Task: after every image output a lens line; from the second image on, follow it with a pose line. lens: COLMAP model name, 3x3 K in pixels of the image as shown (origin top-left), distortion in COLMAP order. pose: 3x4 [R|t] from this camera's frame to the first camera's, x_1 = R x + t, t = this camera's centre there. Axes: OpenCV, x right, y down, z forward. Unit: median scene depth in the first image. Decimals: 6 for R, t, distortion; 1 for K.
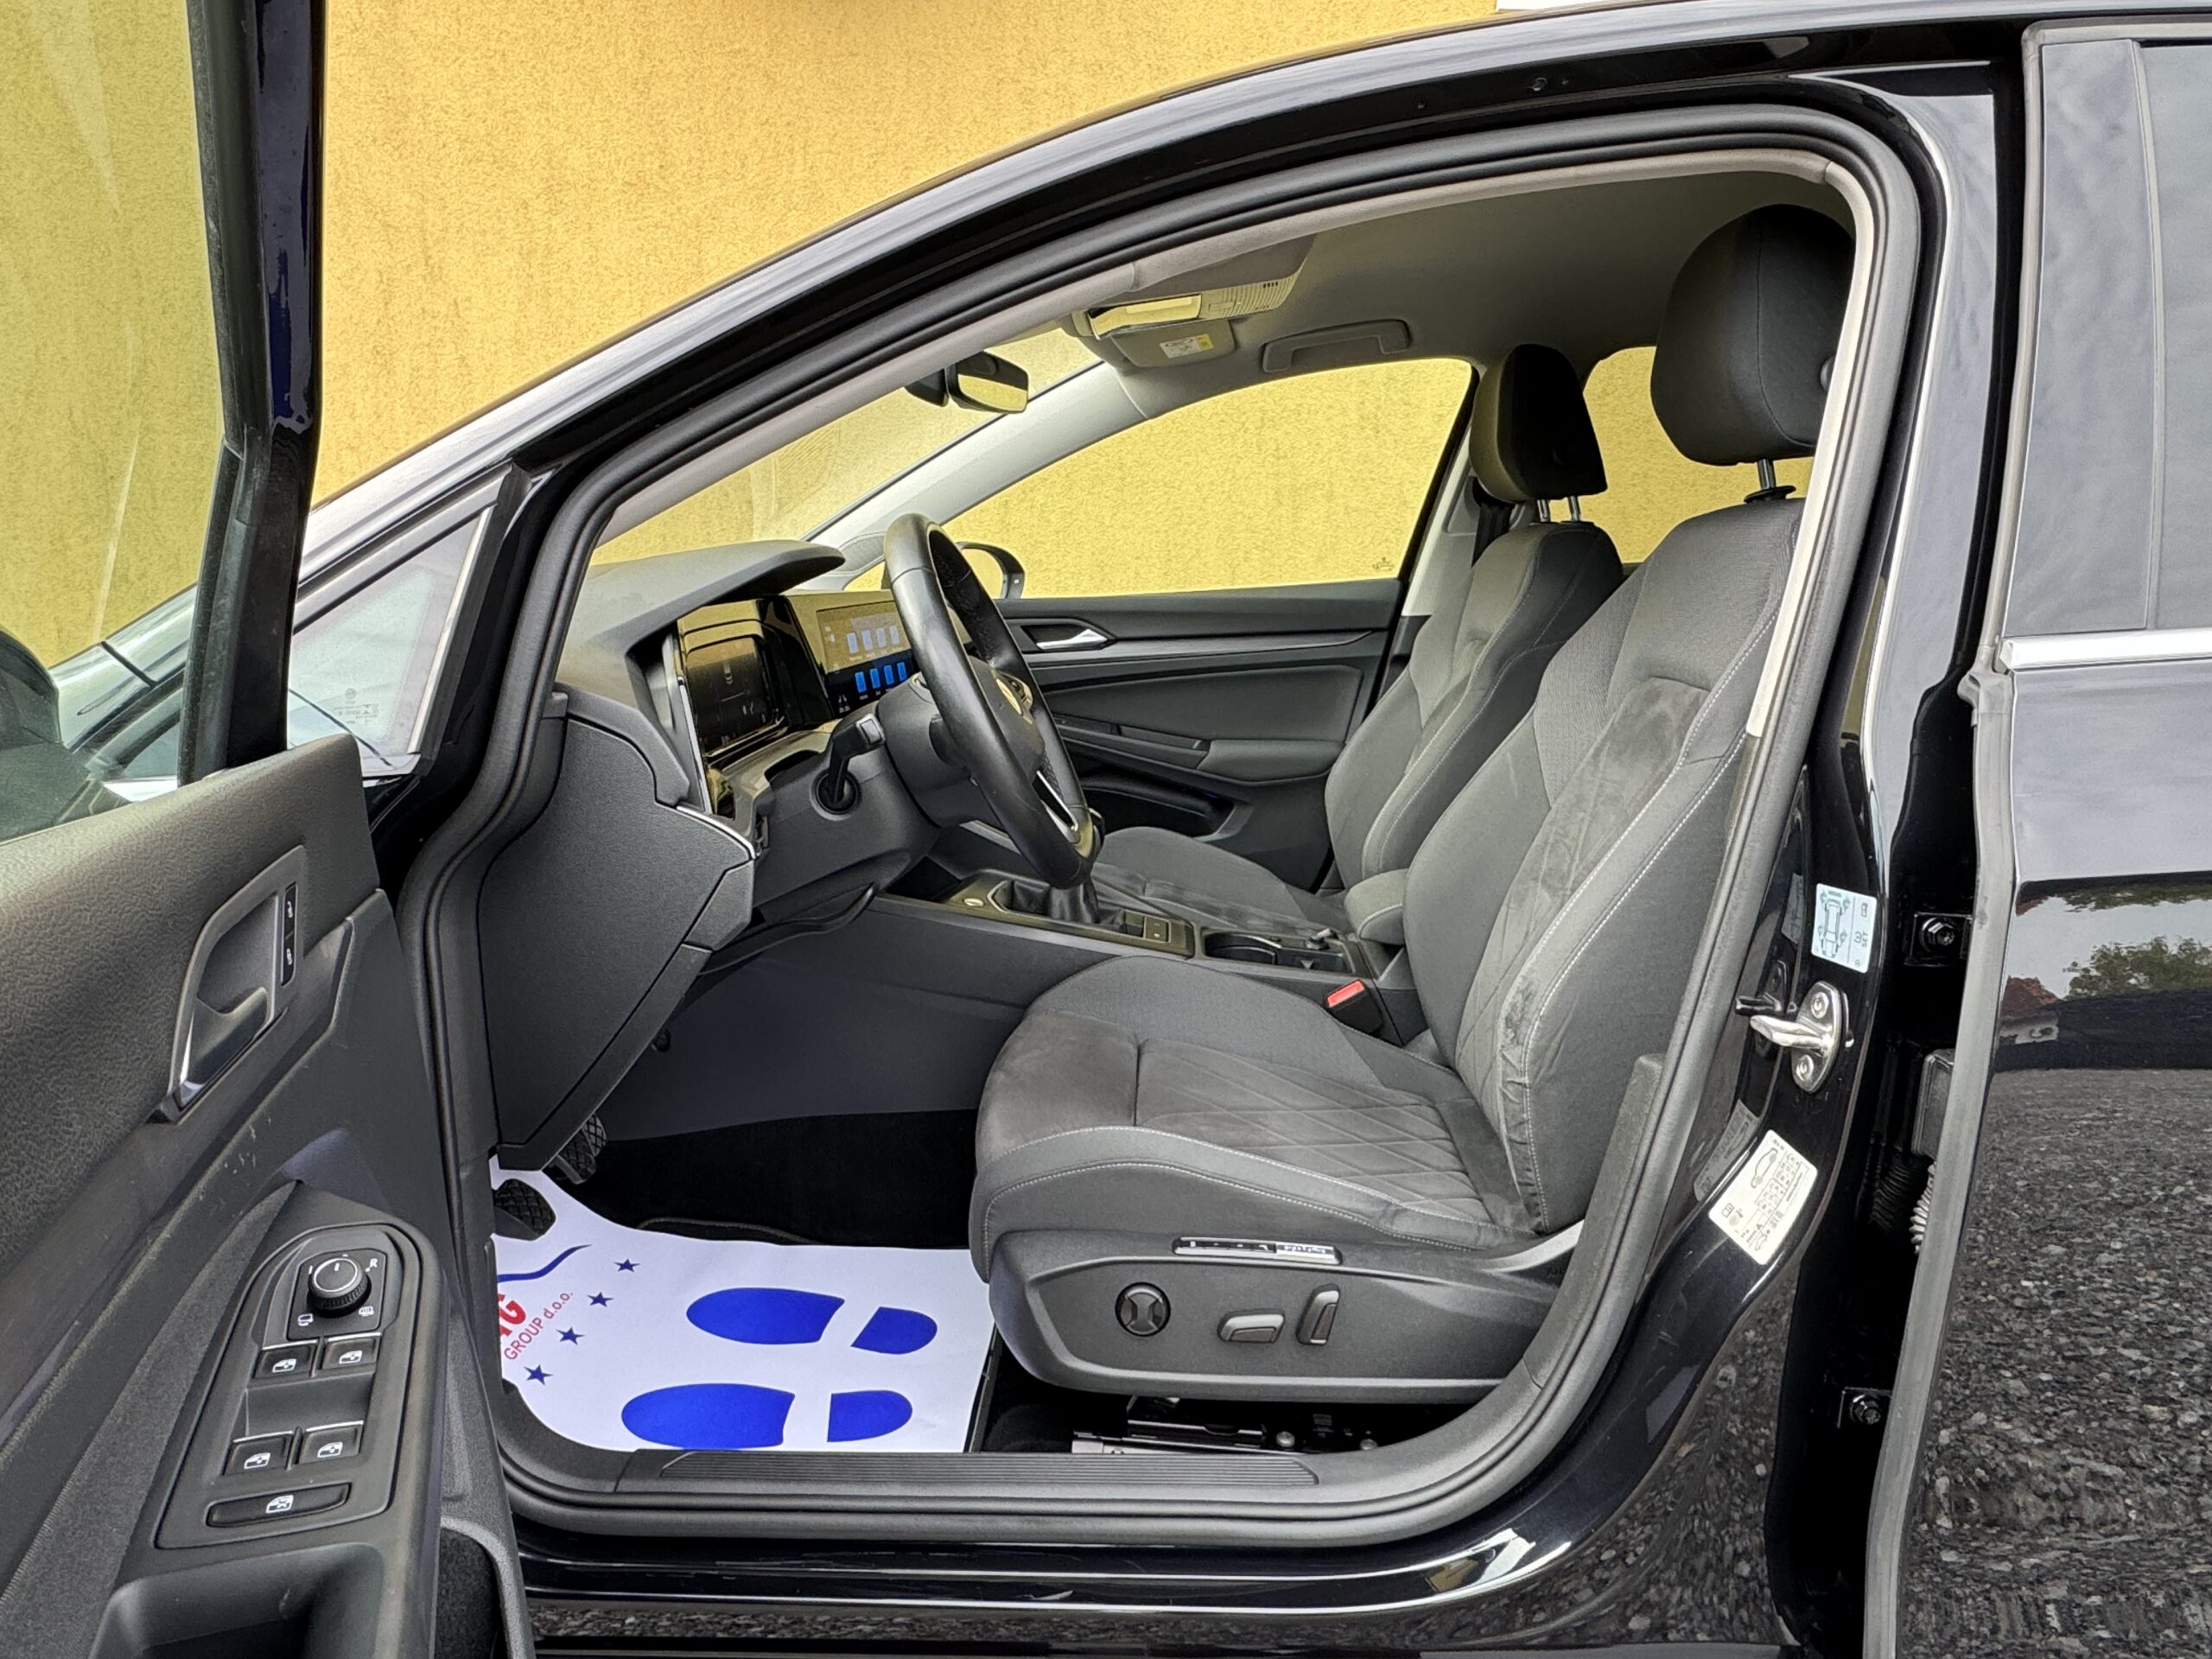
lens RADIAL K [[1432.3, 0, 1111.0], [0, 1432.3, 854.3], [0, 0, 1]] dist [0.000186, 0.001716]
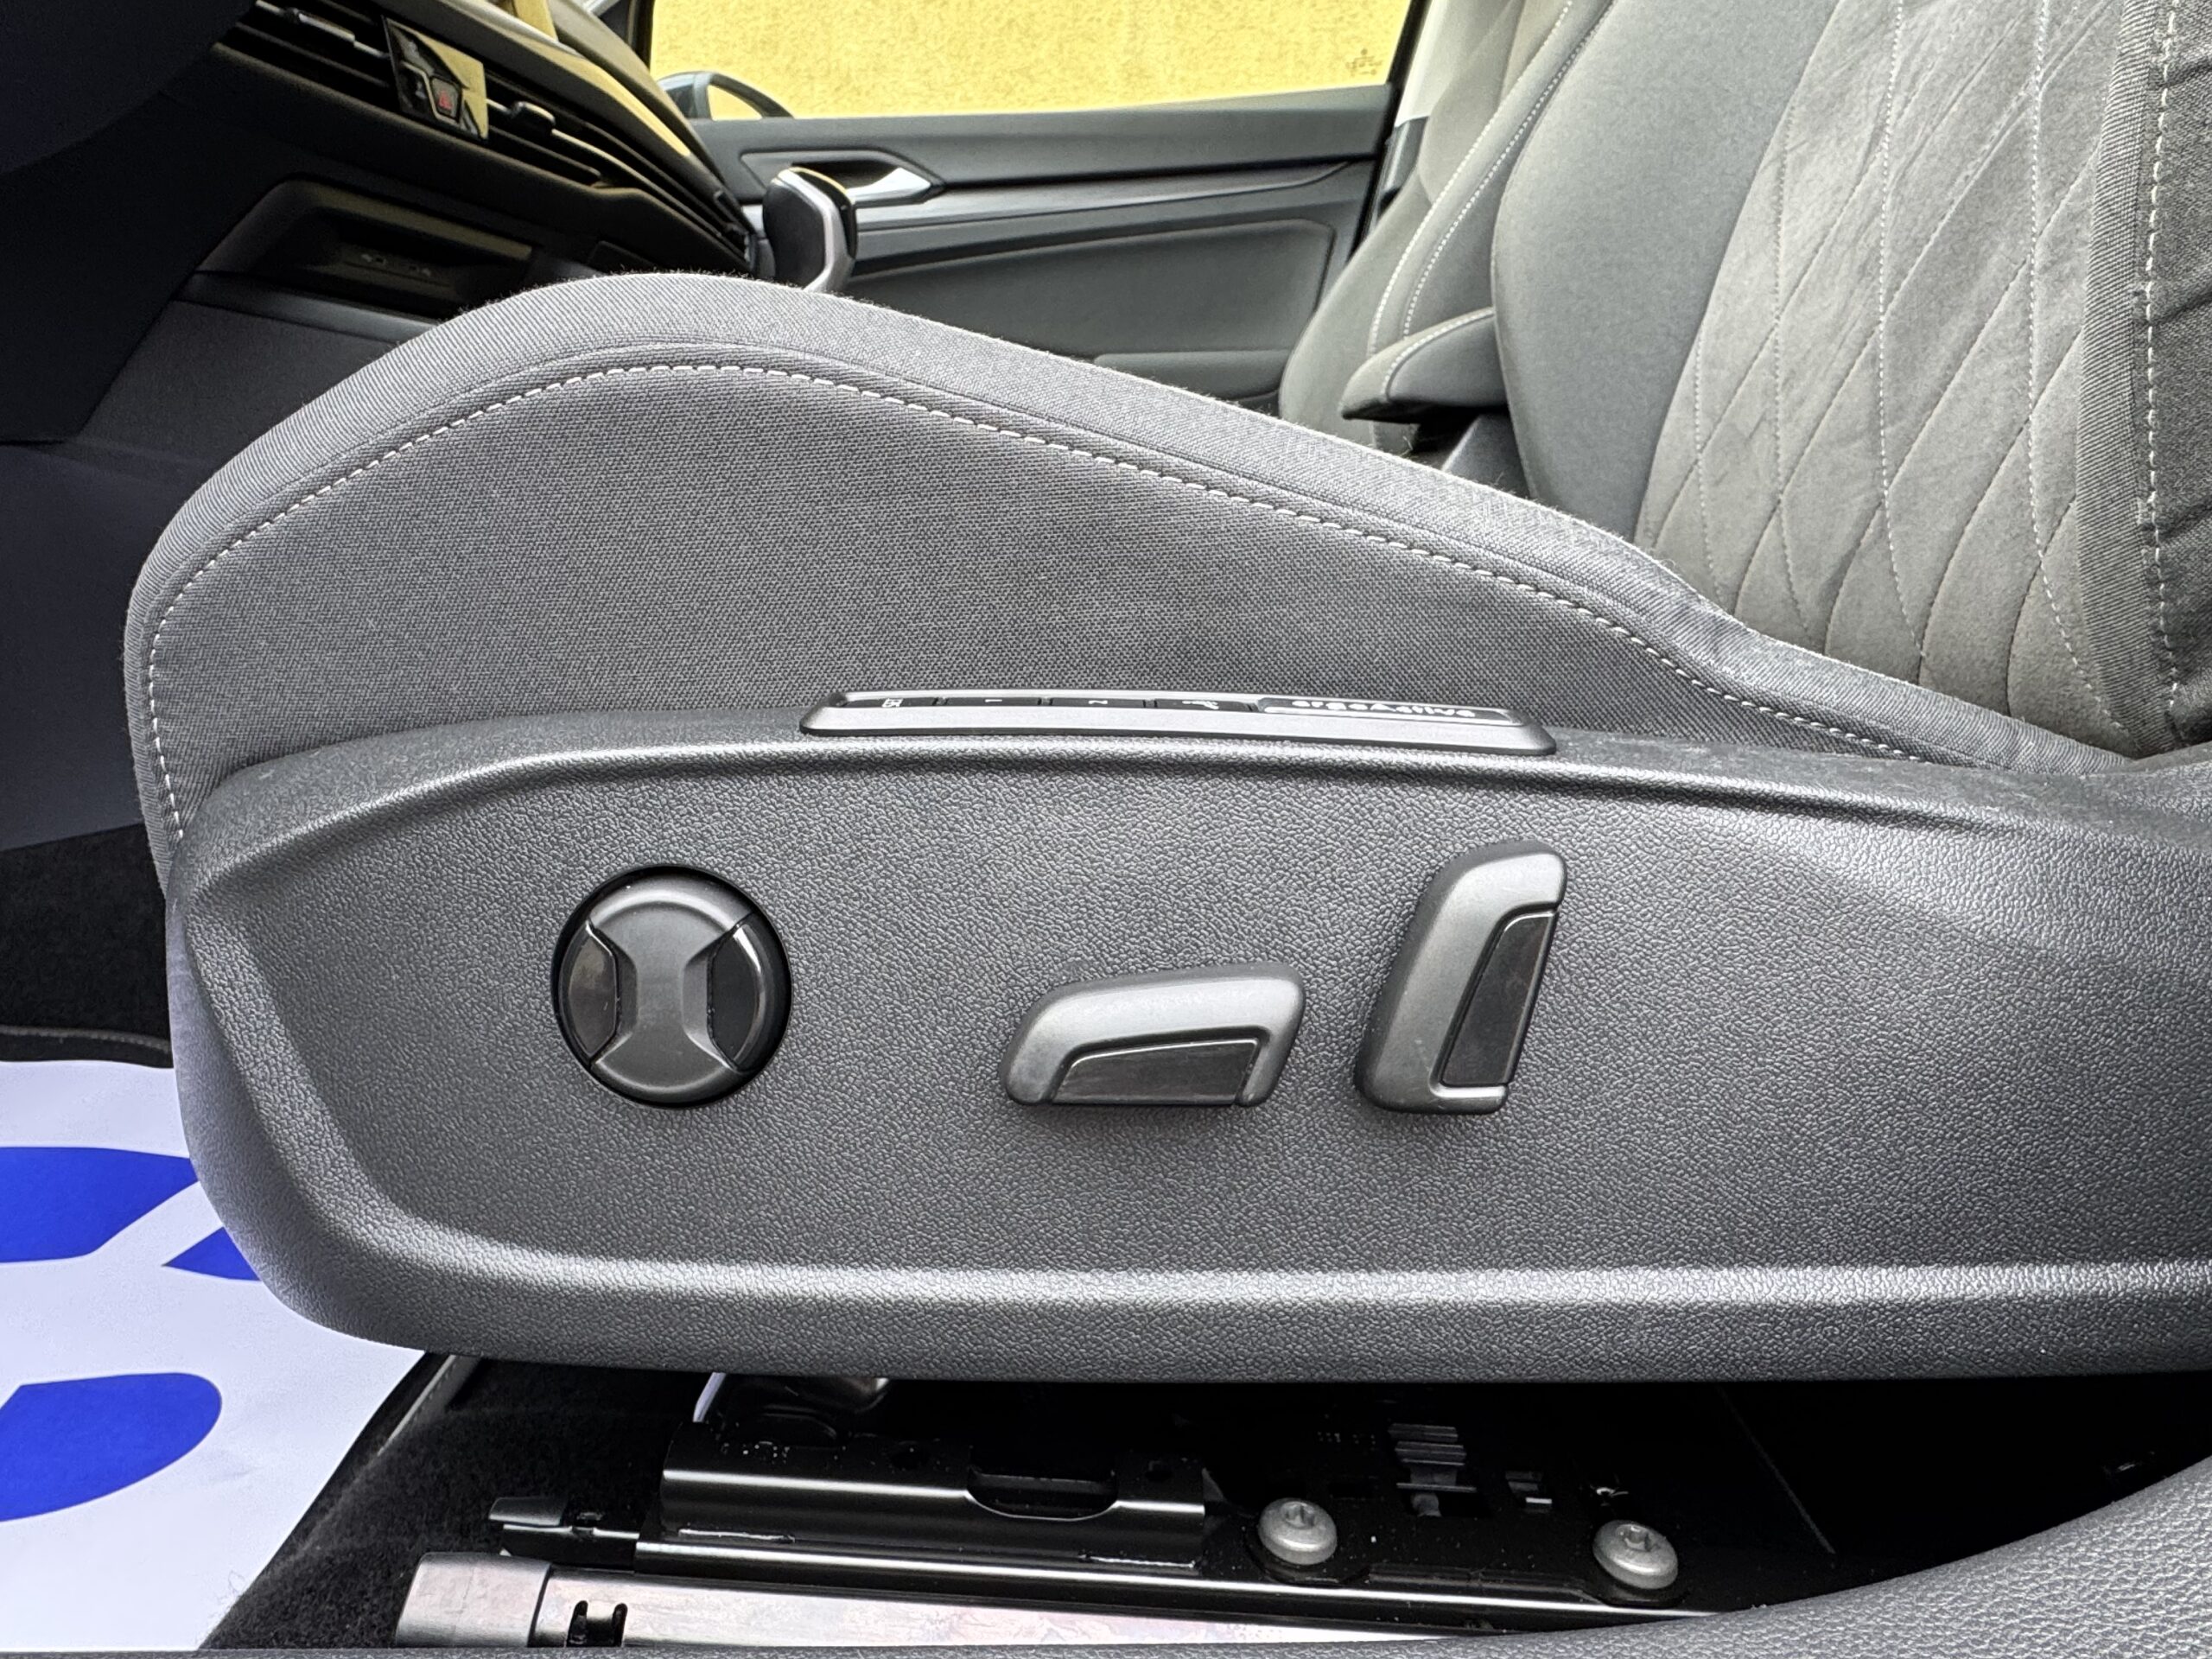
lens RADIAL K [[1394.5, 0, 1058.5], [0, 1394.5, 837.1], [0, 0, 1]] dist [-0.004813, -0.000445]
pose [[0.999773, -0.015942, 0.014168, 0.077244], [0.016138, 0.999774, -0.013819, 0.285648], [-0.013945, 0.014045, 0.999804, 0.745684]]
